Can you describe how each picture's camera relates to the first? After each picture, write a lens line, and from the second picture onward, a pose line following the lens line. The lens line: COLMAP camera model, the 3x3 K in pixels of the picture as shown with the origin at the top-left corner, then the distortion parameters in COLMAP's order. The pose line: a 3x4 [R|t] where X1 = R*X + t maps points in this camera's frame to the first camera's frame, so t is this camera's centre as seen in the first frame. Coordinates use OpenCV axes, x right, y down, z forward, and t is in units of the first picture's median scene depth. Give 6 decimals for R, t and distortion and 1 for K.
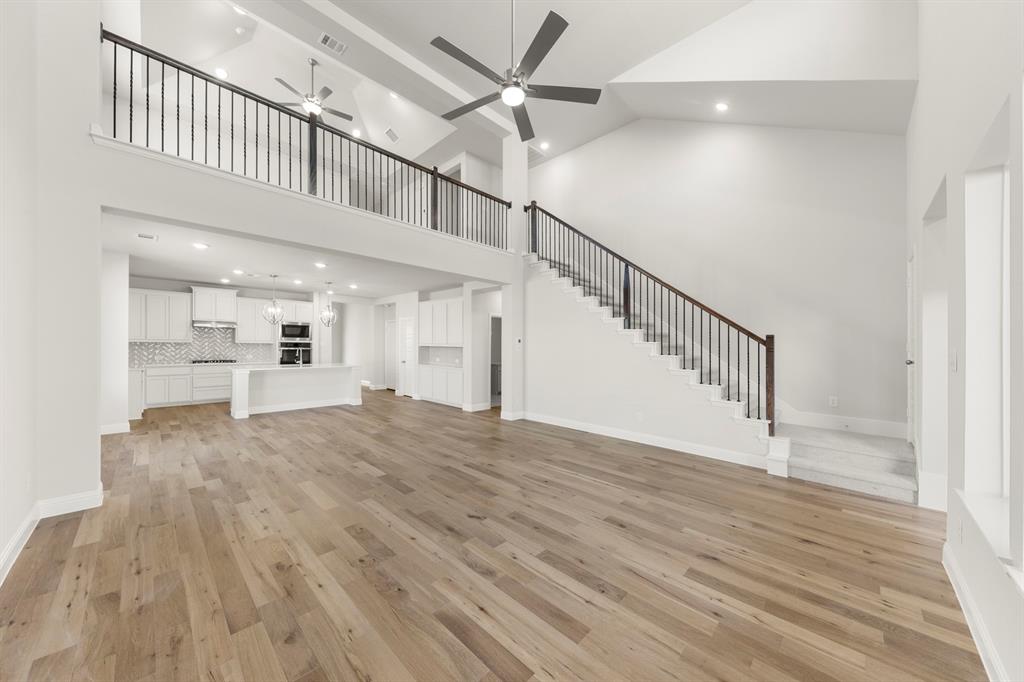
lens RADIAL K [[367.6, 0, 533.2], [0, 367.6, 356.4], [0, 0, 1]] dist [-0.000437, -0.000251]
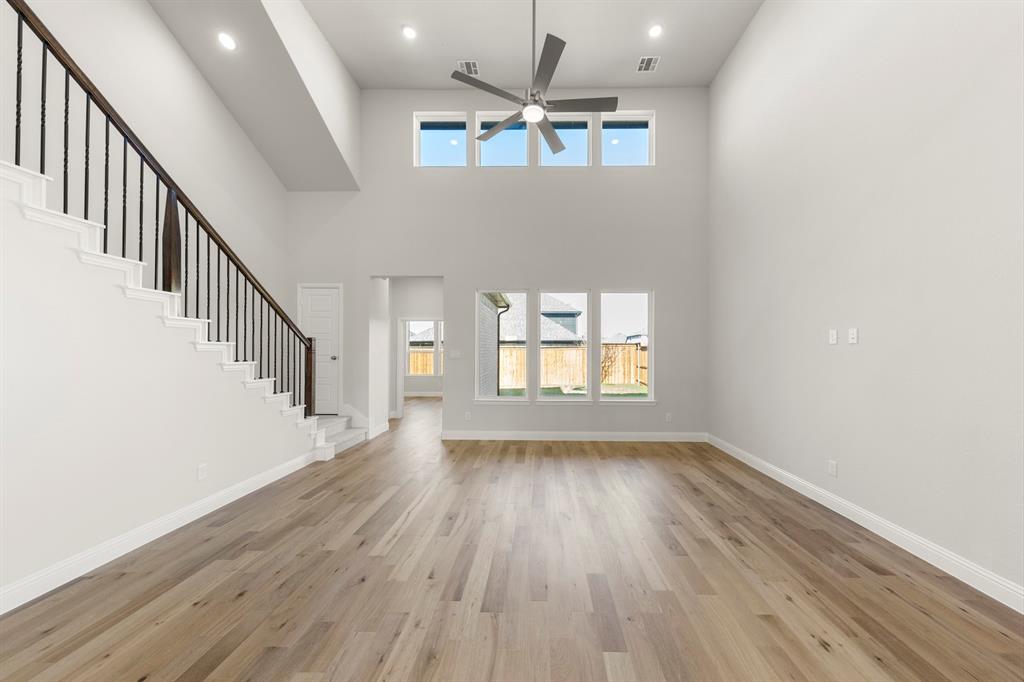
lens RADIAL K [[367.6, 0, 533.2], [0, 367.6, 356.4], [0, 0, 1]] dist [-0.000437, -0.000251]
pose [[-0.665859, -0.027664, 0.745564, -0.665922], [0.010473, 0.998867, 0.046416, -0.053380], [-0.746004, 0.038715, -0.664815, 1.351032]]
